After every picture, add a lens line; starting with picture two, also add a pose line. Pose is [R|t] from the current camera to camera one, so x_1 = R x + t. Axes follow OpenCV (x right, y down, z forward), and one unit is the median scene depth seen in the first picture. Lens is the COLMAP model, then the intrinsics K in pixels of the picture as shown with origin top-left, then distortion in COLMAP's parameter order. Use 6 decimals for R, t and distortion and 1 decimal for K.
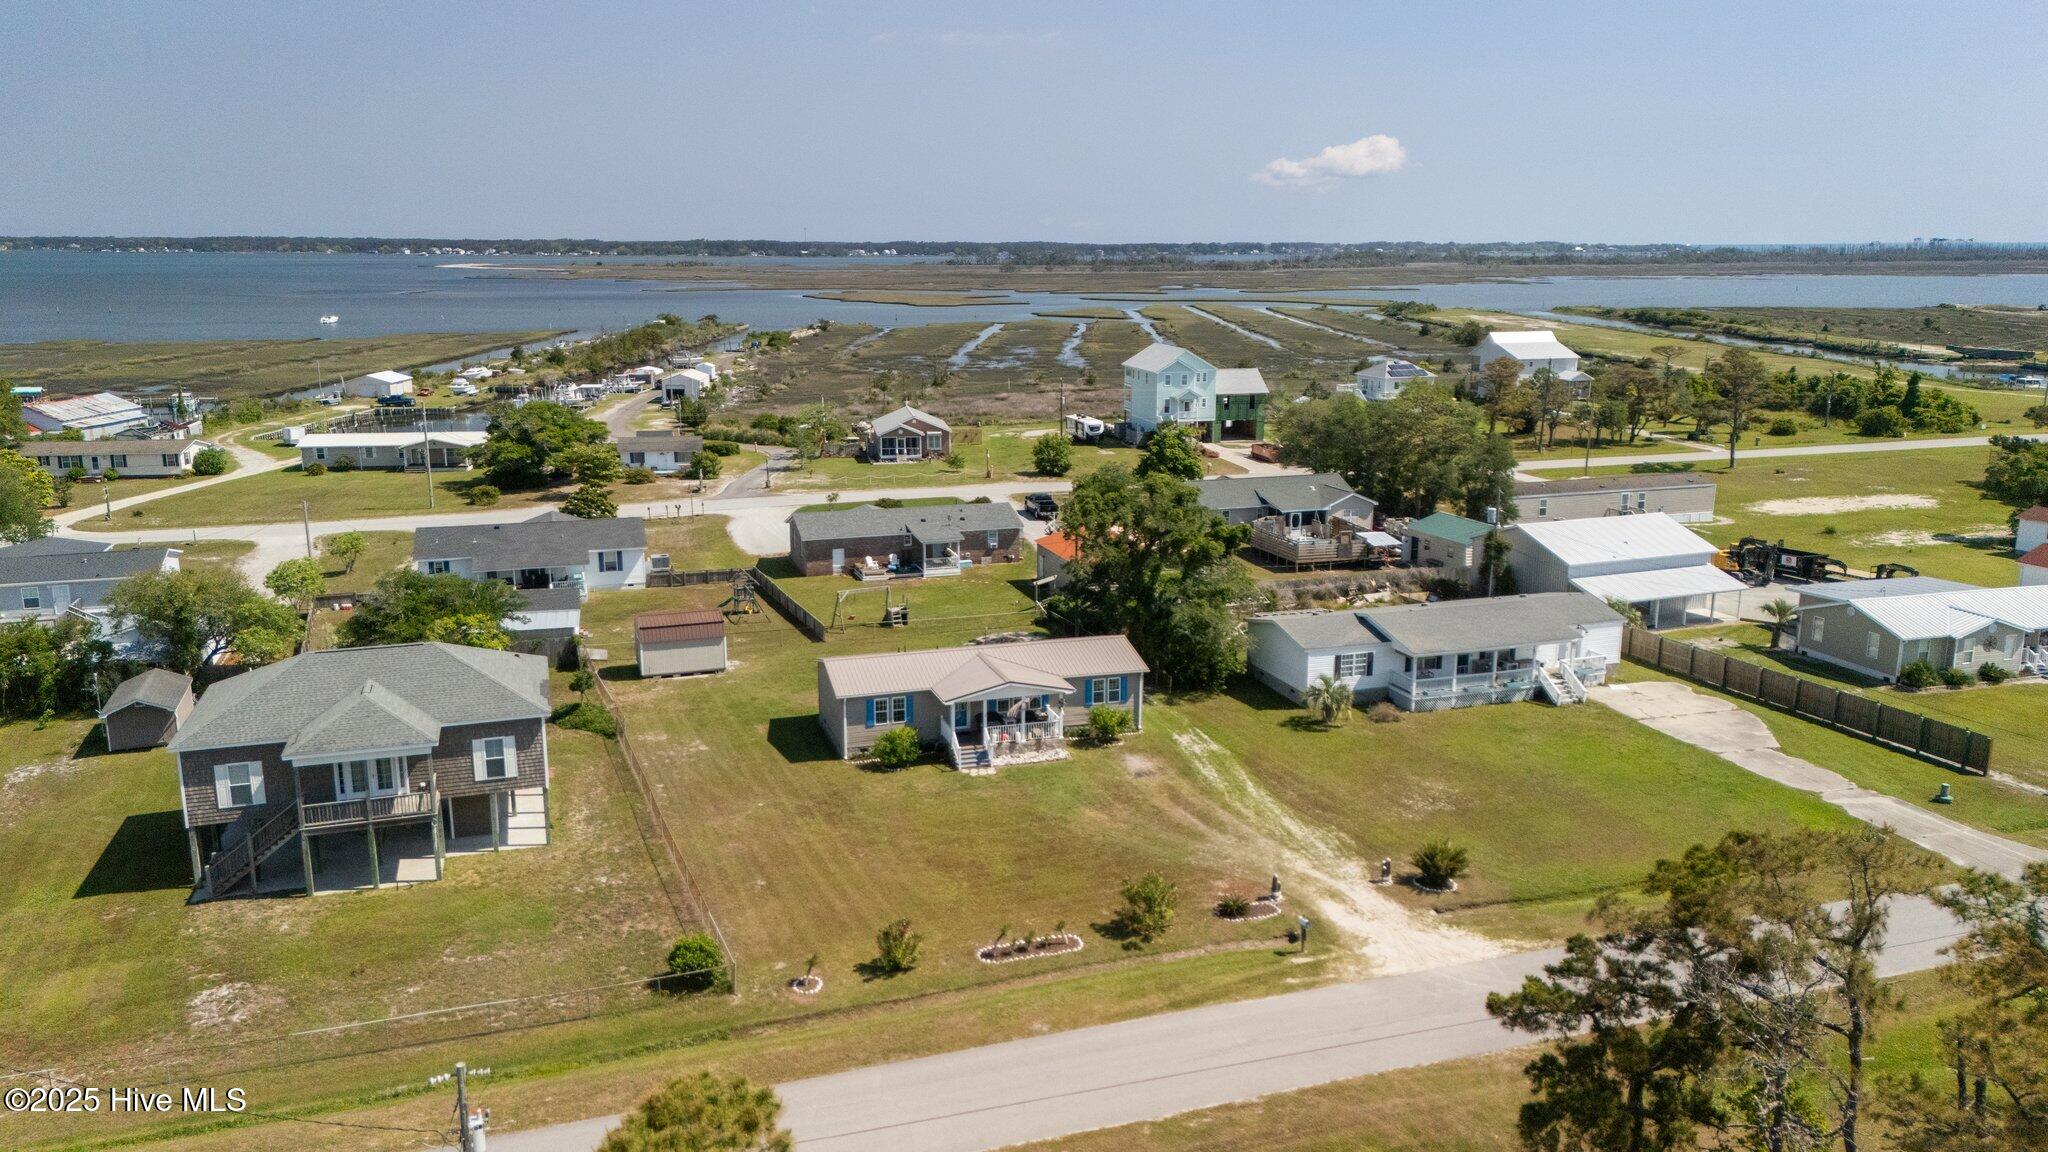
lens RADIAL K [[1504.4, 0, 1017.2], [0, 1504.4, 581.7], [0, 0, 1]] dist [0.078511, -0.069567]
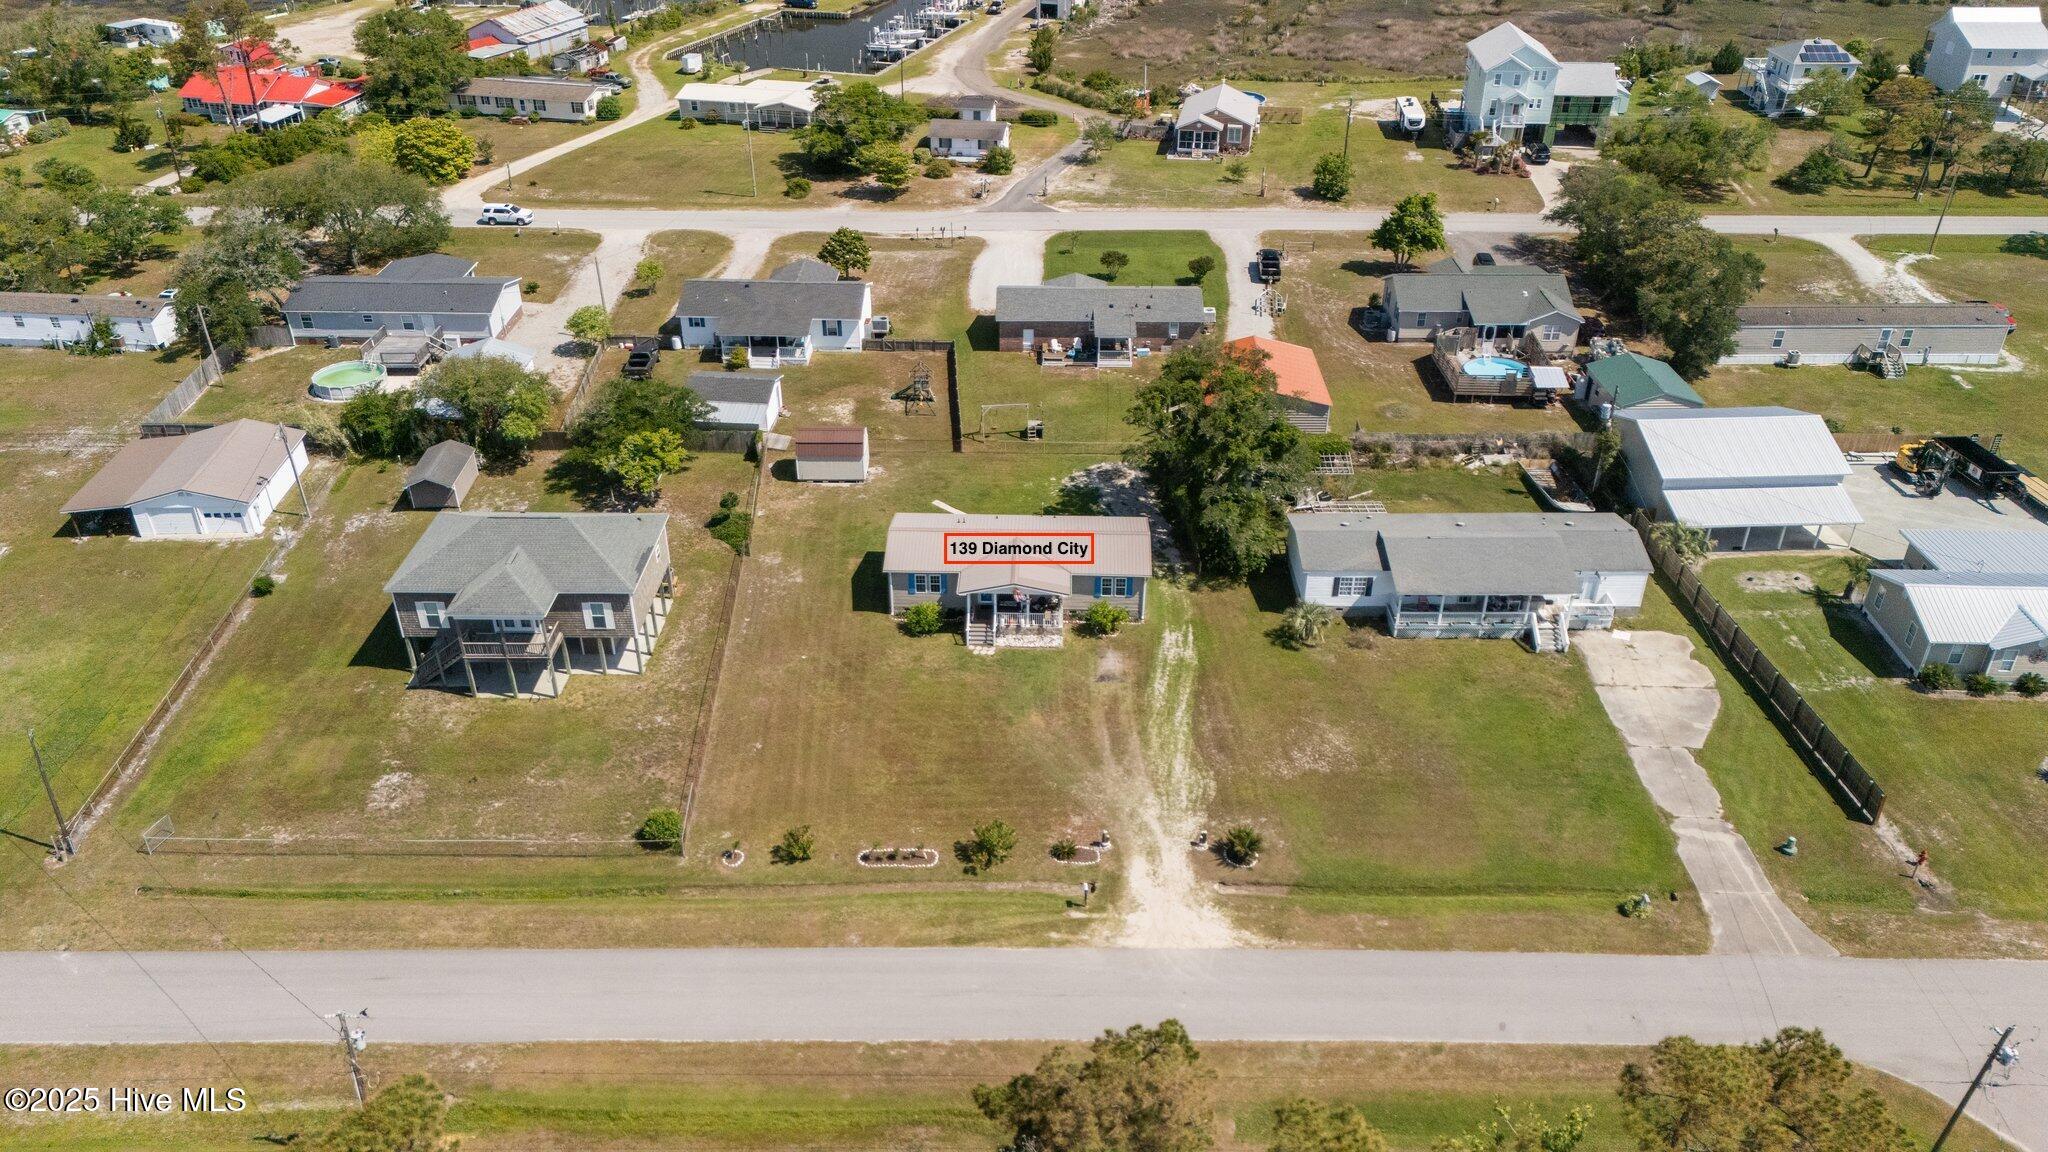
lens RADIAL K [[1504.4, 0, 1043.4], [0, 1504.4, 564.3], [0, 0, 1]] dist [0.078511, -0.069567]
pose [[0.945739, 0.171071, -0.276246, 0.294305], [-0.071763, 0.939157, 0.335908, -0.300416], [0.316903, -0.297857, 0.900474, -0.068607]]
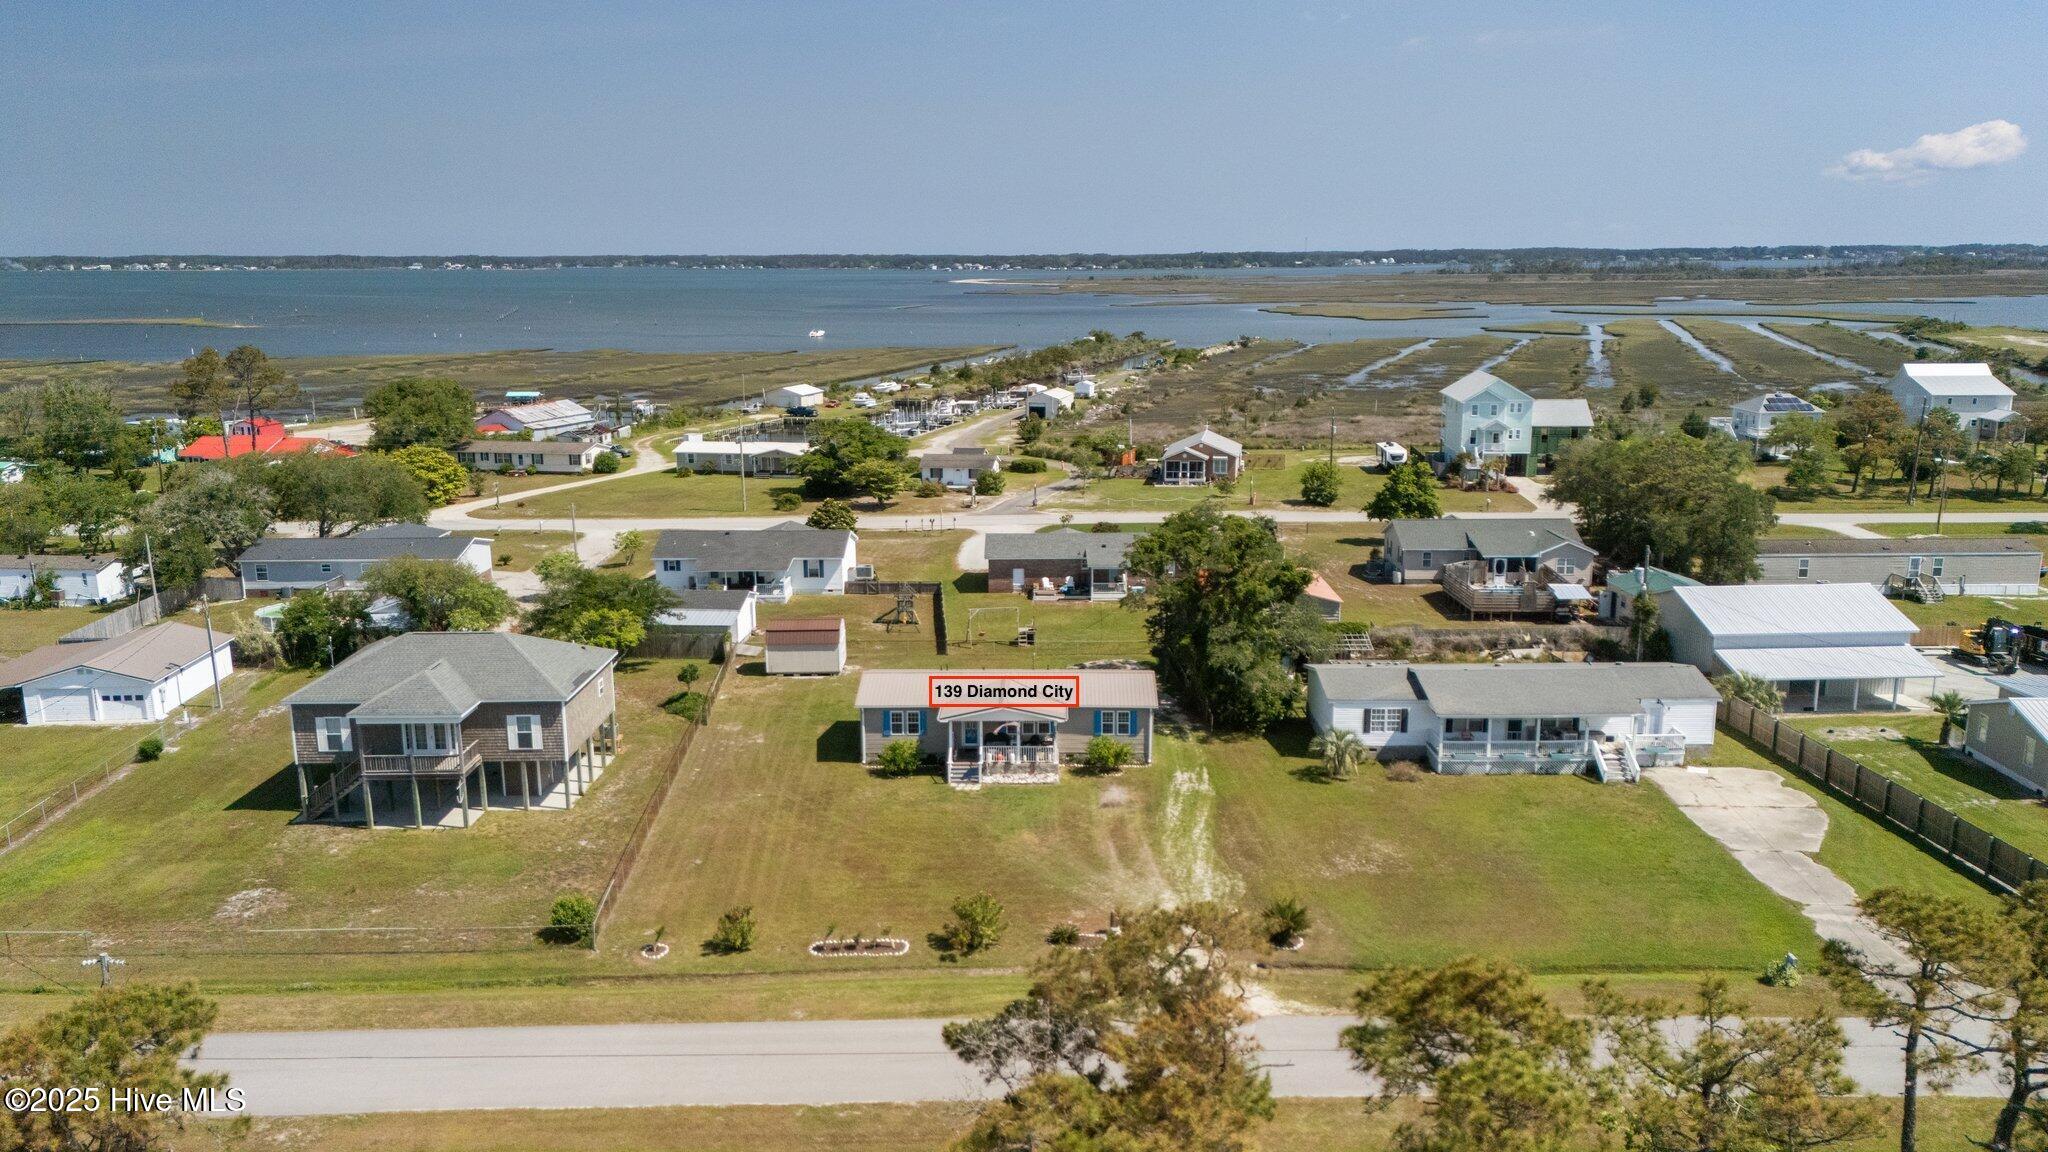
lens RADIAL K [[1502.6, 0, 1042.2], [0, 1502.6, 589.6], [0, 0, 1]] dist [0.075077, -0.061122]
pose [[0.948292, 0.063057, -0.311072, 0.293841], [-0.062971, 0.997962, 0.010333, -0.024685], [0.311090, 0.009790, 0.950330, -0.008516]]
